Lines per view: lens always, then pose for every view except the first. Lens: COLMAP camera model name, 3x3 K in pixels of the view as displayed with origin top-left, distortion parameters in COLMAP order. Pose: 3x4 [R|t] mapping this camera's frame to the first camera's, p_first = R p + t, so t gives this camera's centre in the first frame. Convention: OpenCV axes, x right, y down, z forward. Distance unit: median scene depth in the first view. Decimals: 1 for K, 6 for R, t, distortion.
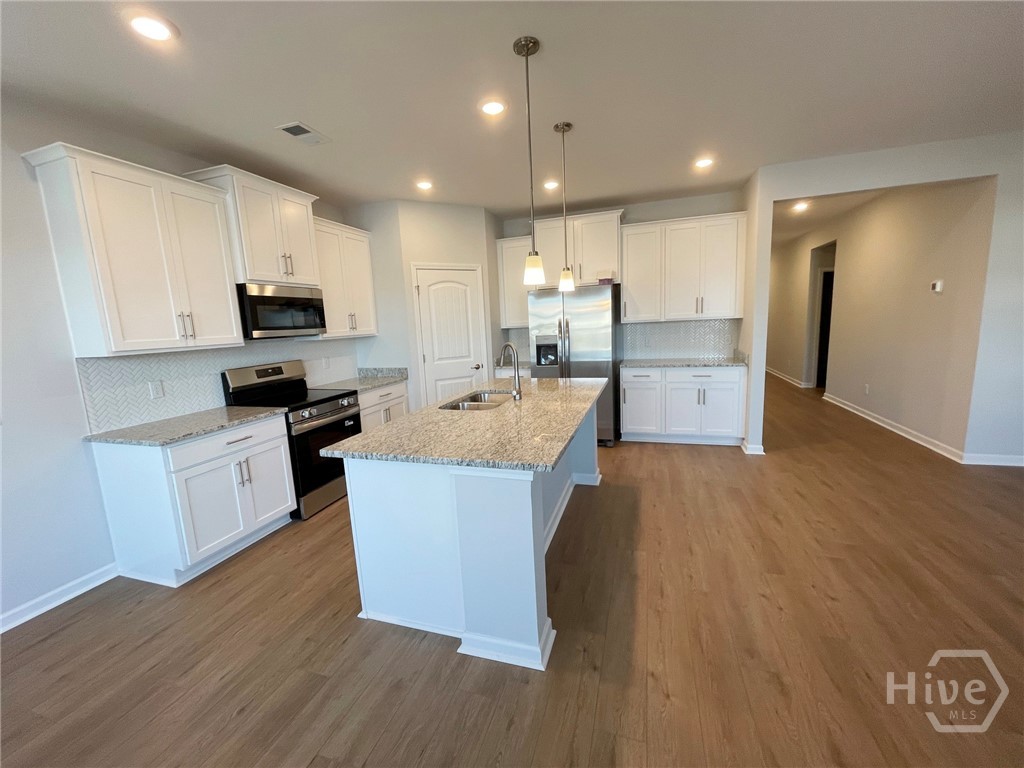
lens RADIAL K [[414.4, 0, 510.5], [0, 414.4, 384.8], [0, 0, 1]] dist [-0.000943, 0.000162]
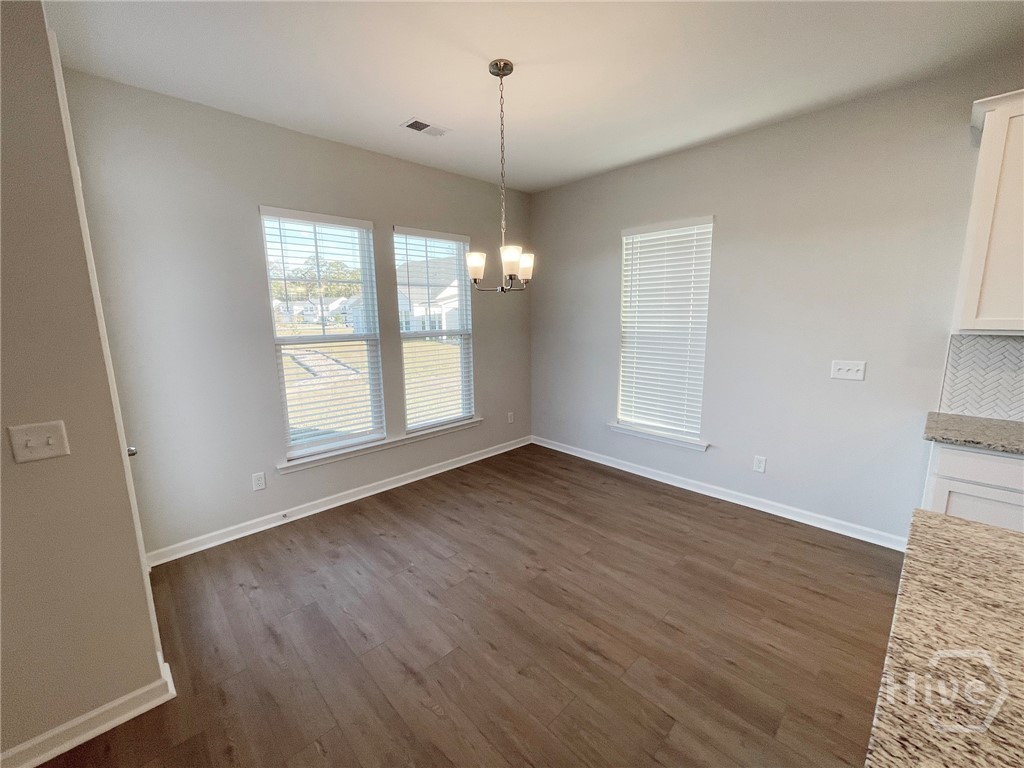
lens RADIAL K [[414.4, 0, 510.5], [0, 414.4, 384.8], [0, 0, 1]] dist [-0.000943, 0.000162]
pose [[-0.471152, 0.203399, -0.858280, 0.186212], [-0.096086, 0.955423, 0.279167, -0.076552], [0.876803, 0.213999, -0.430605, 0.350590]]
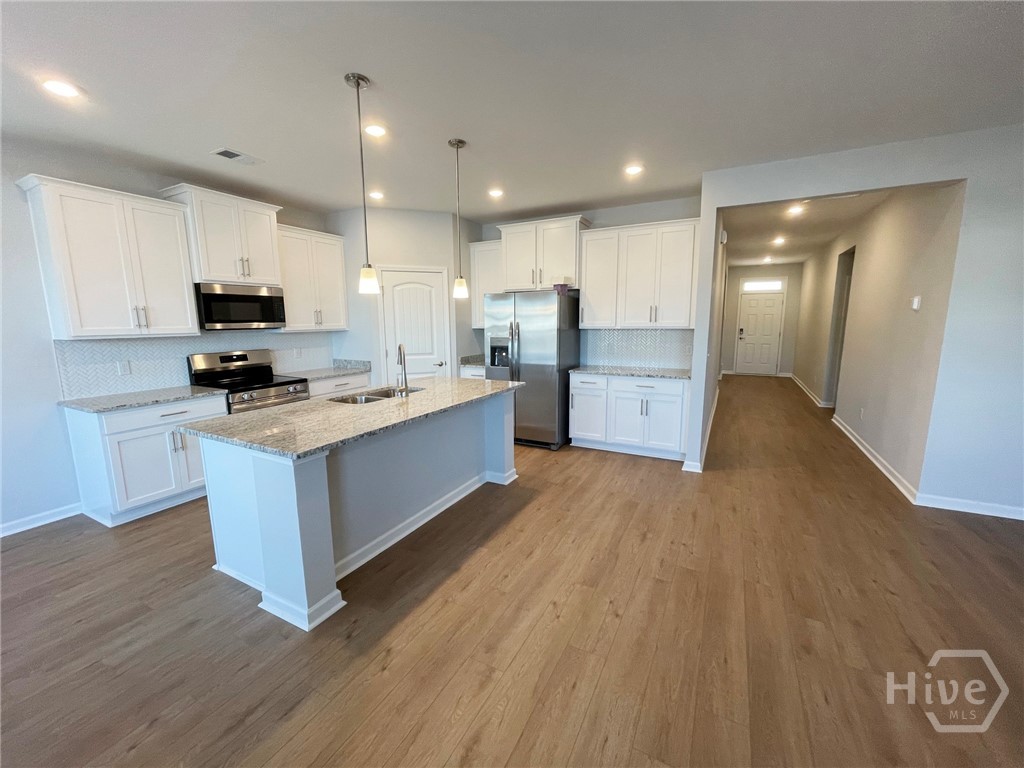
lens RADIAL K [[414.4, 0, 510.5], [0, 414.4, 384.8], [0, 0, 1]] dist [-0.000943, 0.000162]
pose [[0.984082, 0.065471, -0.165218, 0.366289], [-0.063833, 0.997845, 0.015210, -0.023259], [0.165857, -0.004421, 0.986140, -0.018829]]
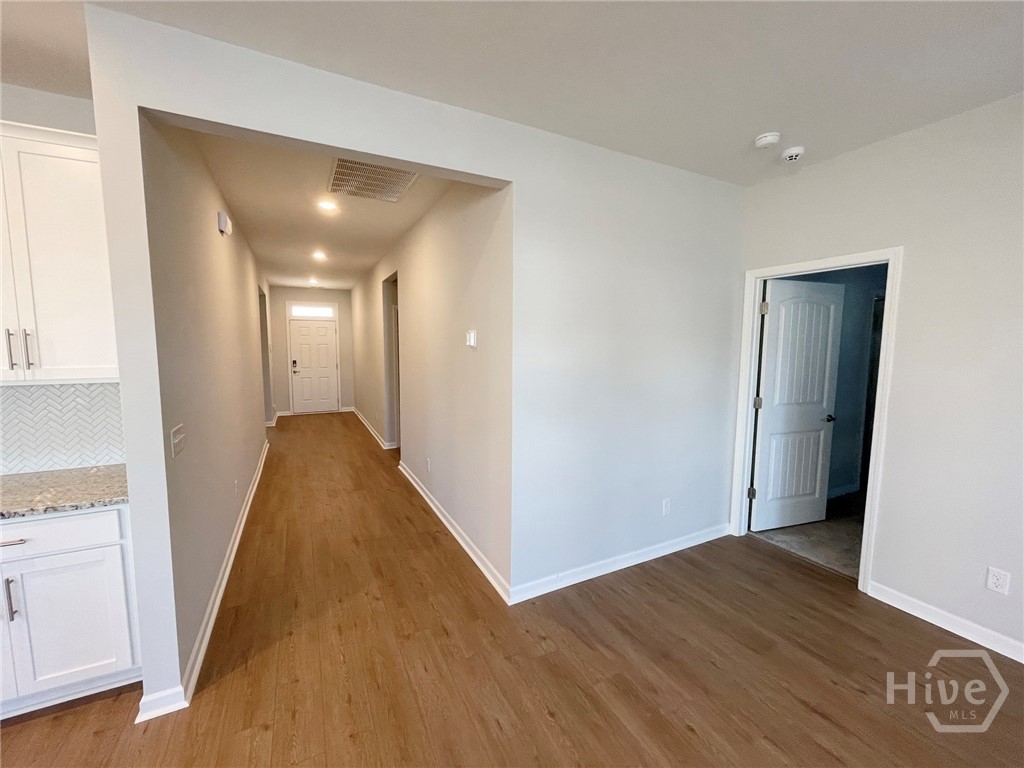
lens RADIAL K [[414.4, 0, 510.5], [0, 414.4, 384.8], [0, 0, 1]] dist [-0.000943, 0.000162]
pose [[0.708909, -0.019226, 0.705038, 0.624879], [0.070006, 0.996610, -0.043213, -0.133933], [-0.701817, 0.079991, 0.707852, 0.496213]]
